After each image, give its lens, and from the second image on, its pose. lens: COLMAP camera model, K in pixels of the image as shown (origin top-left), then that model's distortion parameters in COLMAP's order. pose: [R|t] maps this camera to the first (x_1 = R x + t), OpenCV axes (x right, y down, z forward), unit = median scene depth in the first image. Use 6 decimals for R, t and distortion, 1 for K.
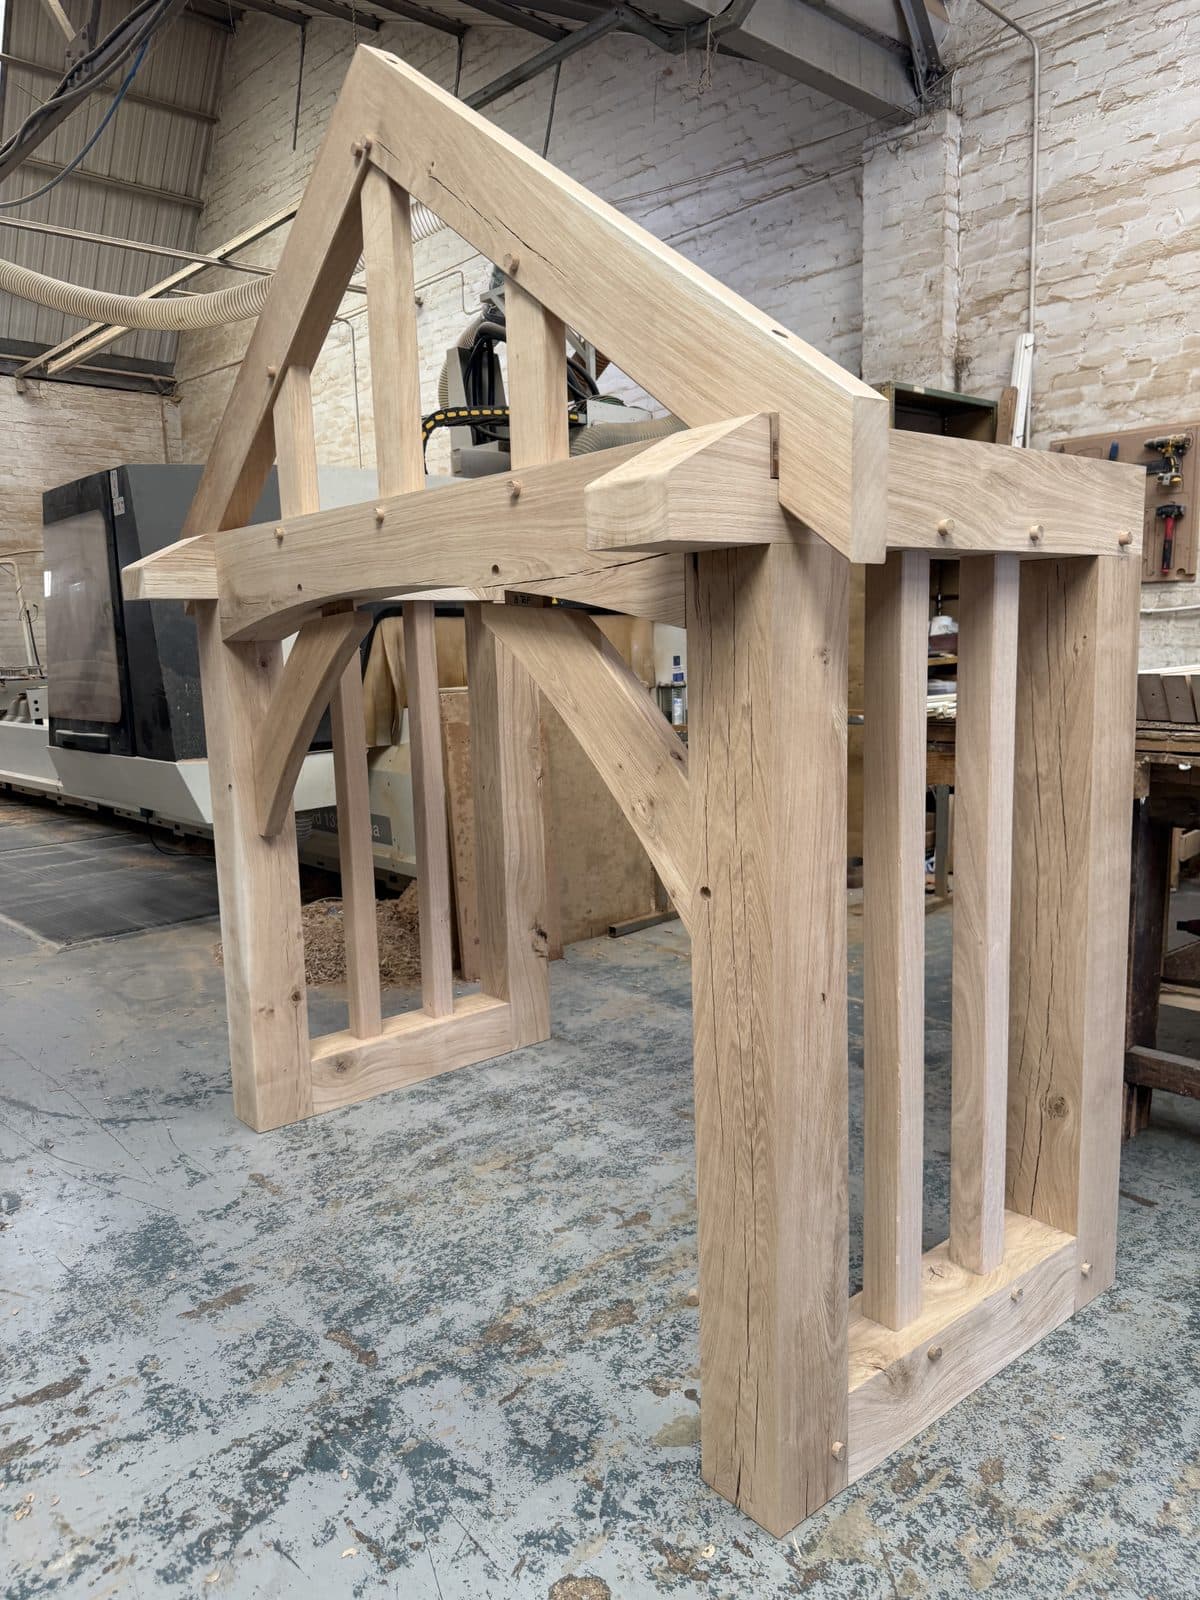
lens RADIAL K [[1151.4, 0, 594.0], [0, 1151.4, 809.0], [0, 0, 1]] dist [0.035258, -0.035006]
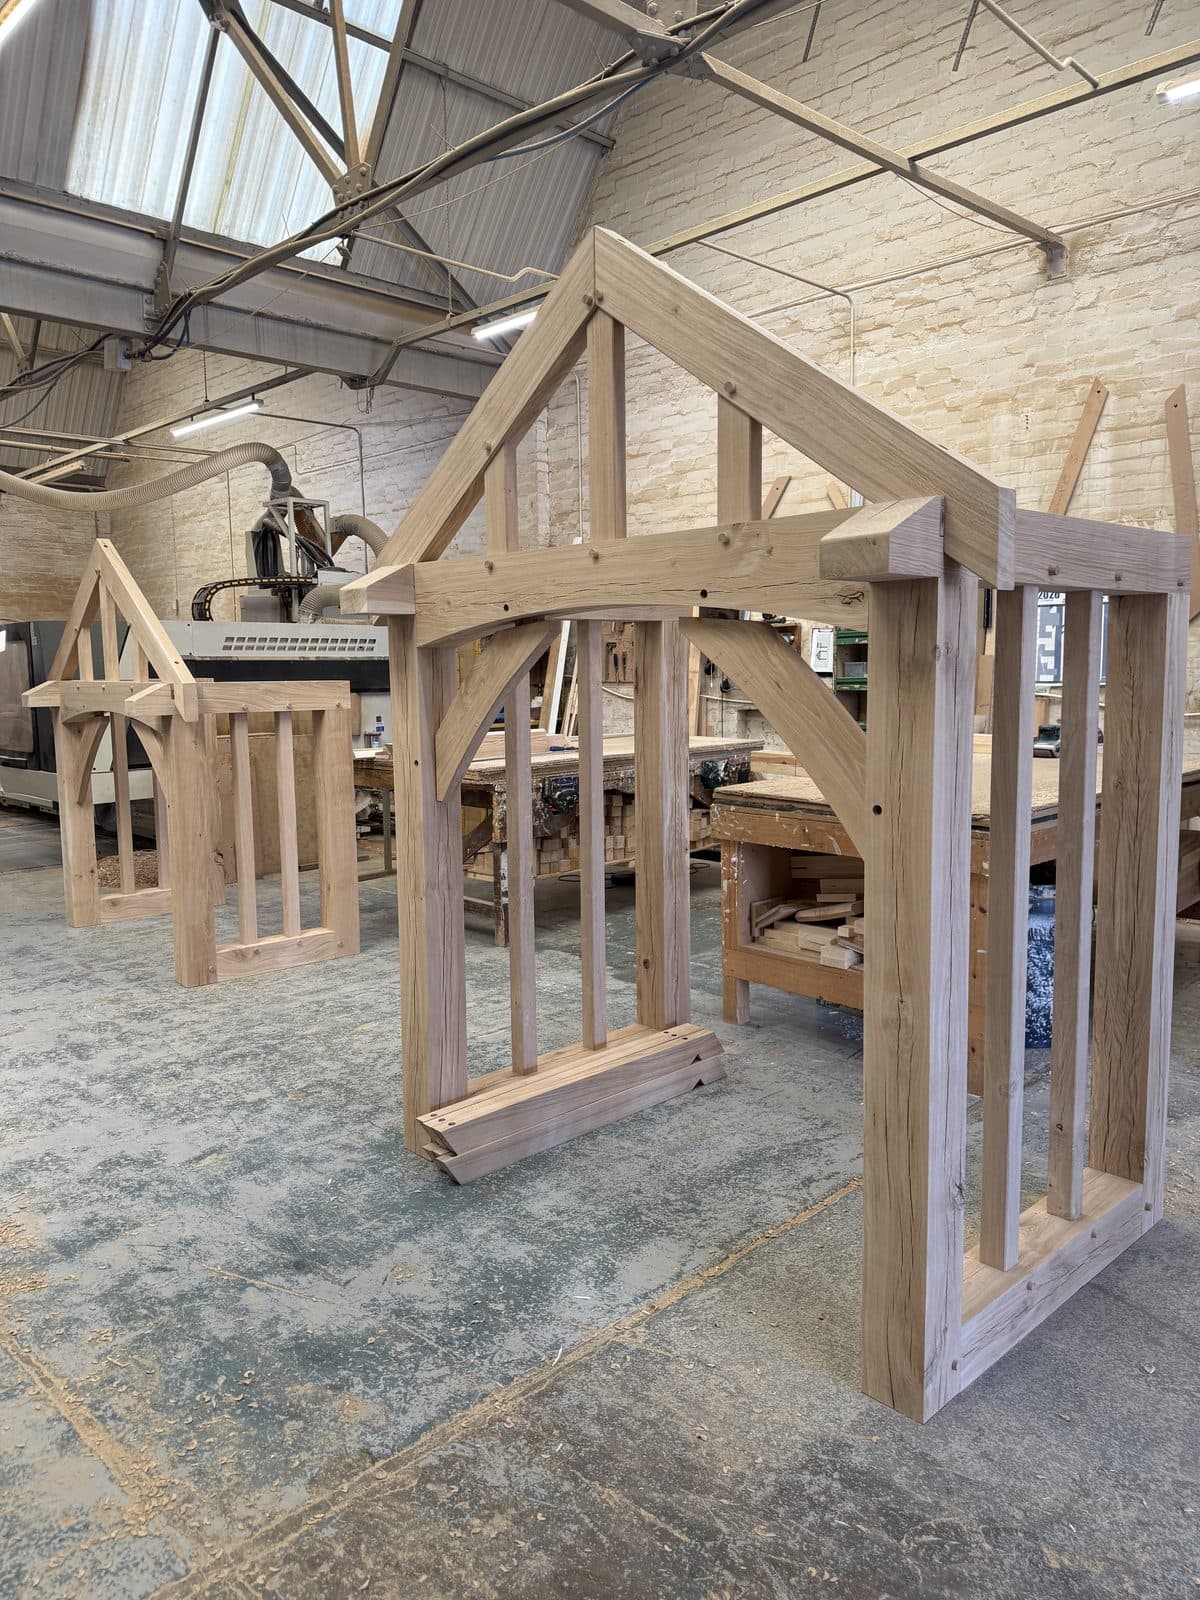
lens RADIAL K [[1134.9, 0, 600.0], [0, 1134.9, 800.0], [0, 0, 1]] dist [0.045484, -0.058737]
pose [[0.999193, 0.012316, 0.038221, 0.828951], [-0.011158, 0.999476, -0.030379, 0.090669], [-0.038575, 0.029928, 0.998807, -1.667981]]
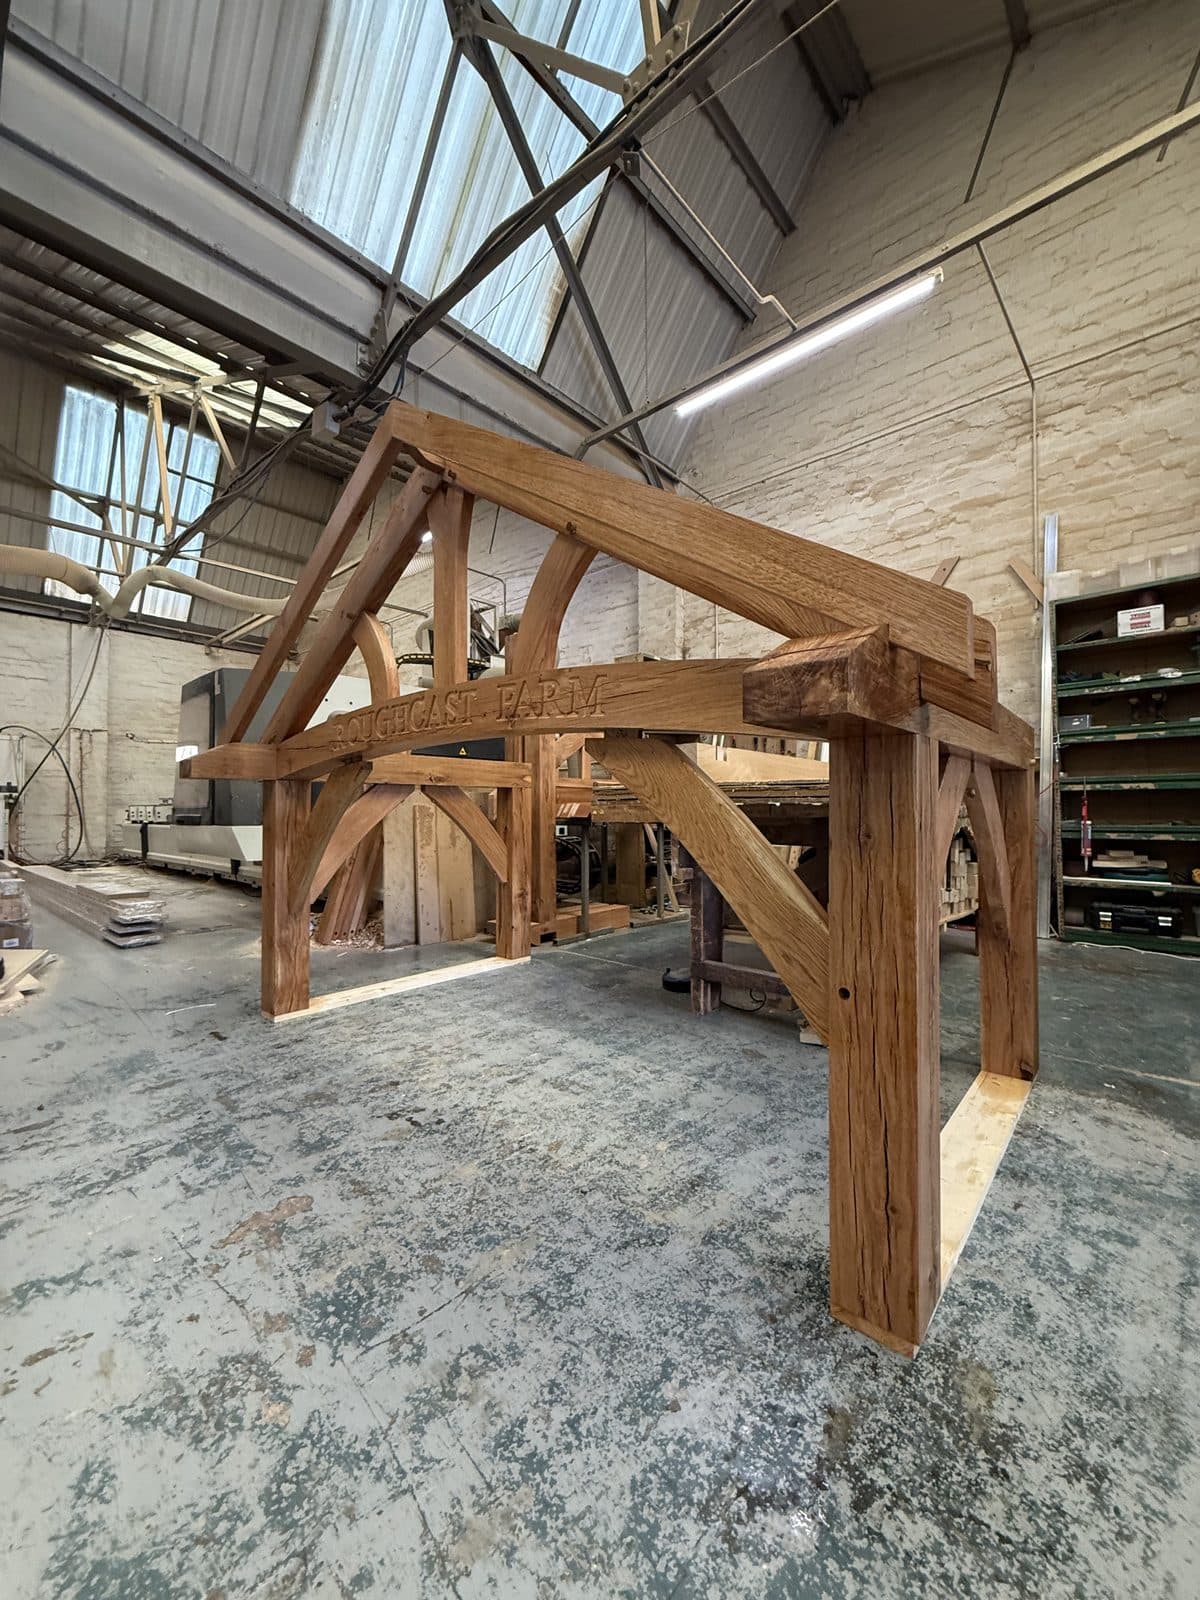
lens RADIAL K [[643.2, 0, 599.4], [0, 643.2, 796.6], [0, 0, 1]] dist [0.001147, -0.000300]
pose [[0.995896, 0.030483, 0.085222, 0.210039], [-0.015492, 0.985093, -0.171321, 0.135203], [-0.089174, 0.169298, 0.981522, -0.068401]]
